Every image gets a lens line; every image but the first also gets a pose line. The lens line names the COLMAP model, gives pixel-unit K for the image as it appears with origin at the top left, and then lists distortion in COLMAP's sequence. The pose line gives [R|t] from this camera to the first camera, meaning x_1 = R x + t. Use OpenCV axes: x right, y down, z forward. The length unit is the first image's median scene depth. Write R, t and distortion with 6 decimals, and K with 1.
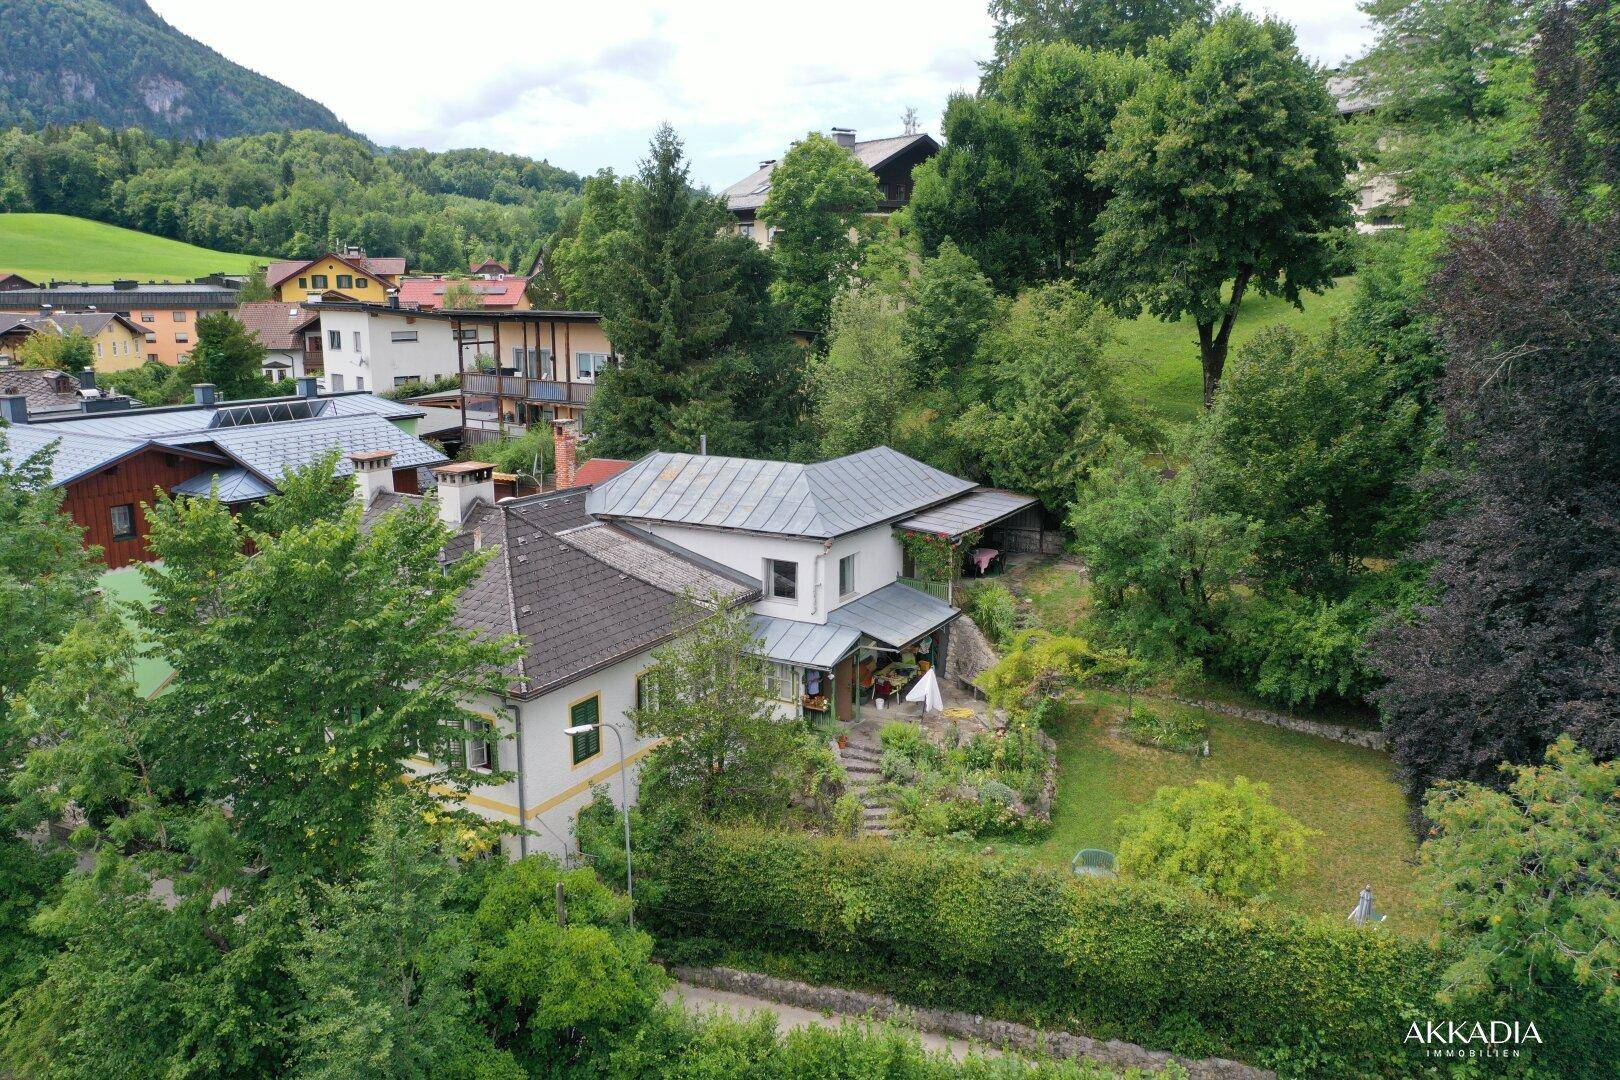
lens RADIAL K [[1268.8, 0, 807.4], [0, 1268.8, 541.0], [0, 0, 1]] dist [-0.016039, -0.000096]
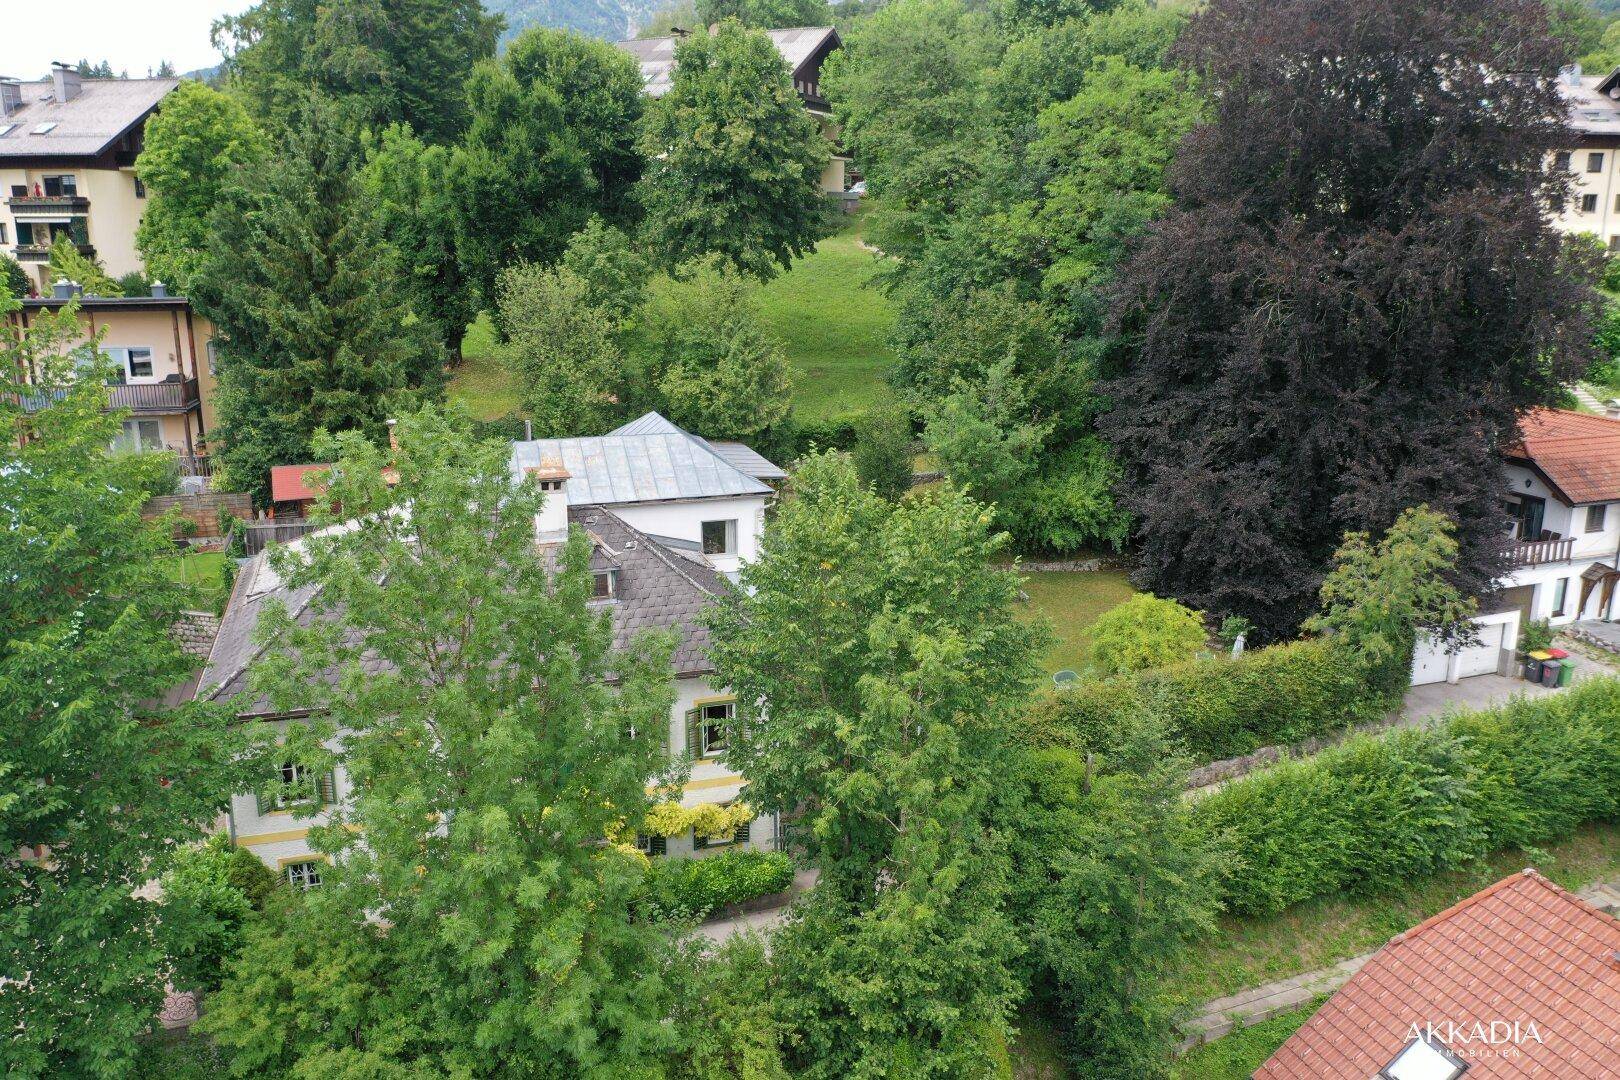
lens RADIAL K [[1268.8, 0, 811.9], [0, 1268.8, 538.9], [0, 0, 1]] dist [-0.016039, -0.000096]
pose [[0.672984, -0.179911, 0.717443, -0.642245], [0.149505, 0.983033, 0.106273, -0.062341], [-0.724390, 0.035741, 0.688463, 0.156139]]
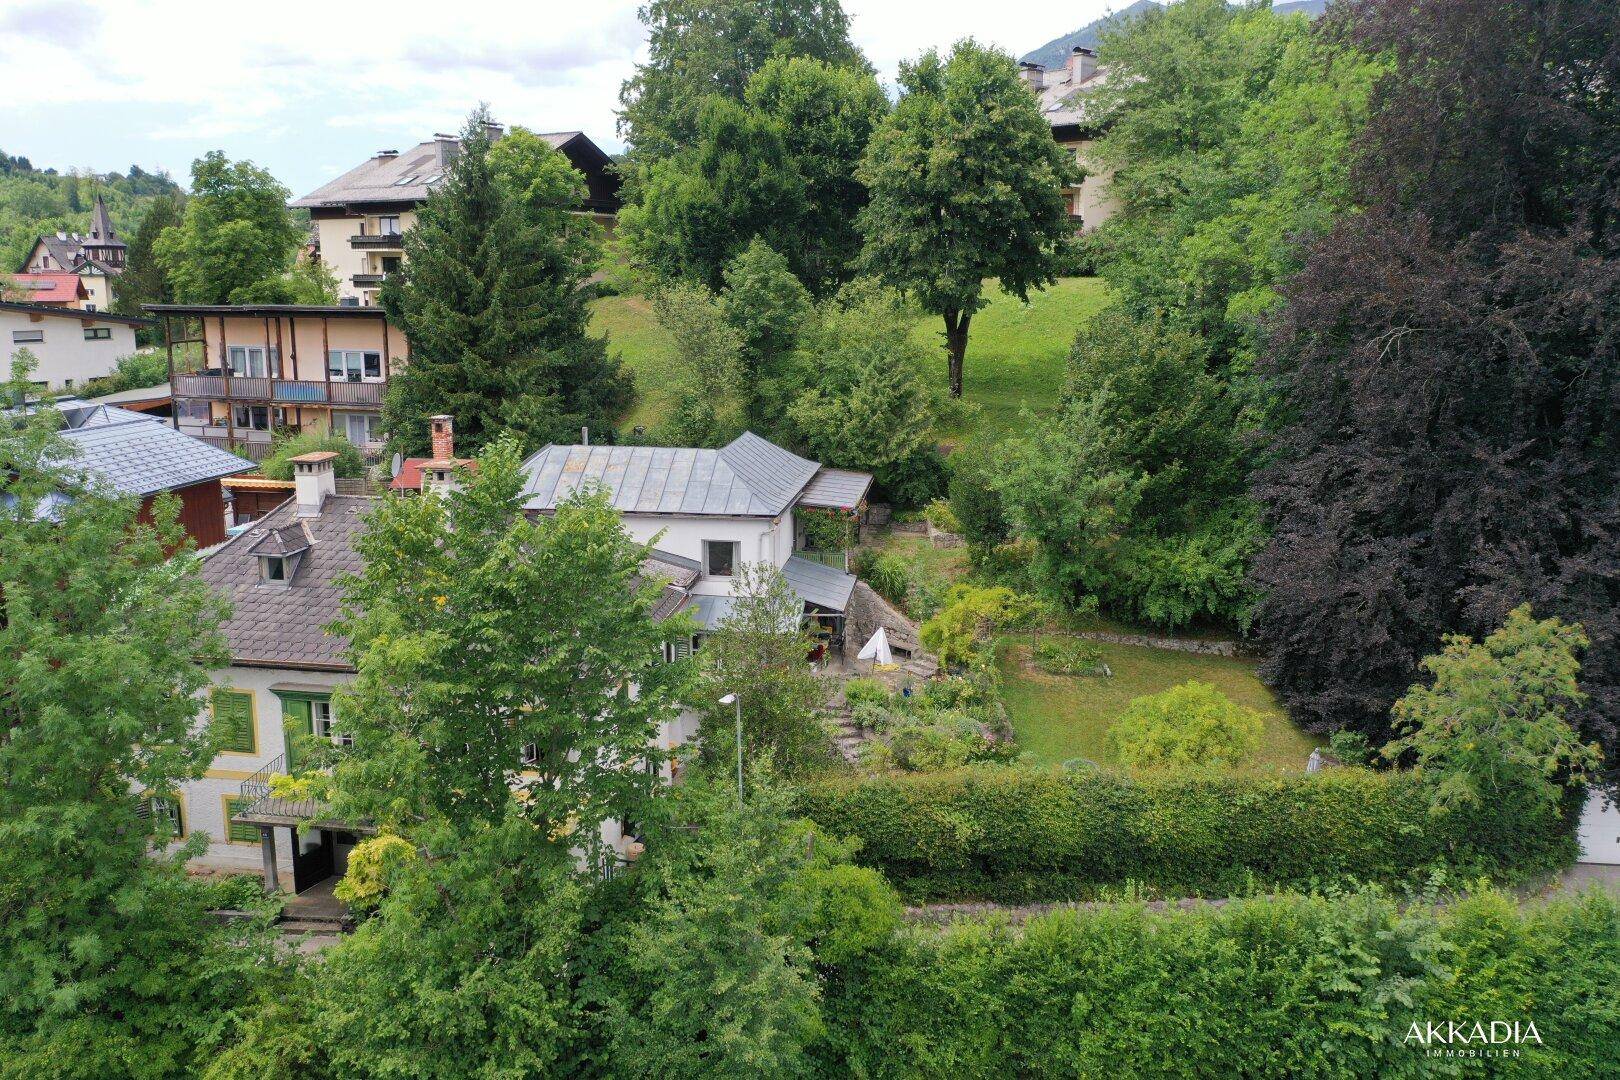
lens RADIAL K [[1268.8, 0, 806.7], [0, 1268.8, 539.5], [0, 0, 1]] dist [-0.016039, -0.000096]
pose [[0.924227, -0.069126, 0.375535, -0.296386], [0.068942, 0.997523, 0.013945, 0.003816], [-0.375568, 0.013002, 0.926703, -0.000611]]
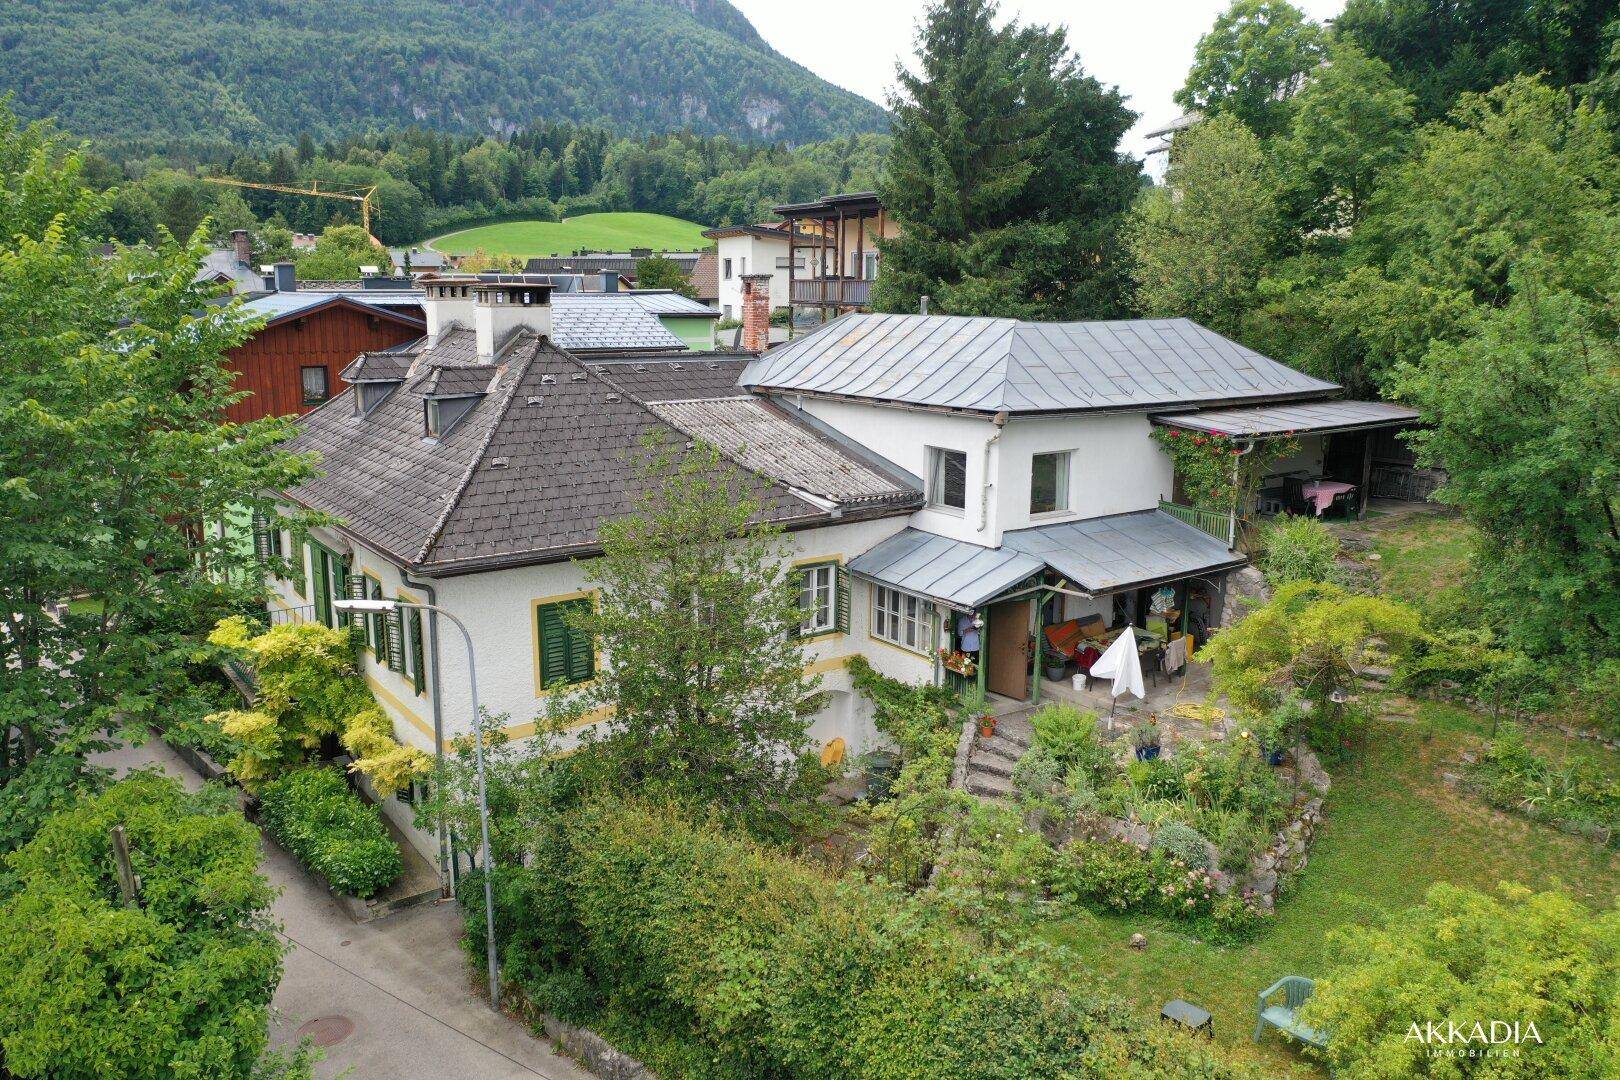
lens RADIAL K [[1268.8, 0, 803.7], [0, 1268.8, 540.4], [0, 0, 1]] dist [-0.016039, -0.000096]
pose [[0.909288, 0.087410, -0.406885, 0.159242], [-0.090097, 0.995853, 0.012593, 0.052237], [0.406299, 0.025209, 0.913392, 0.300268]]
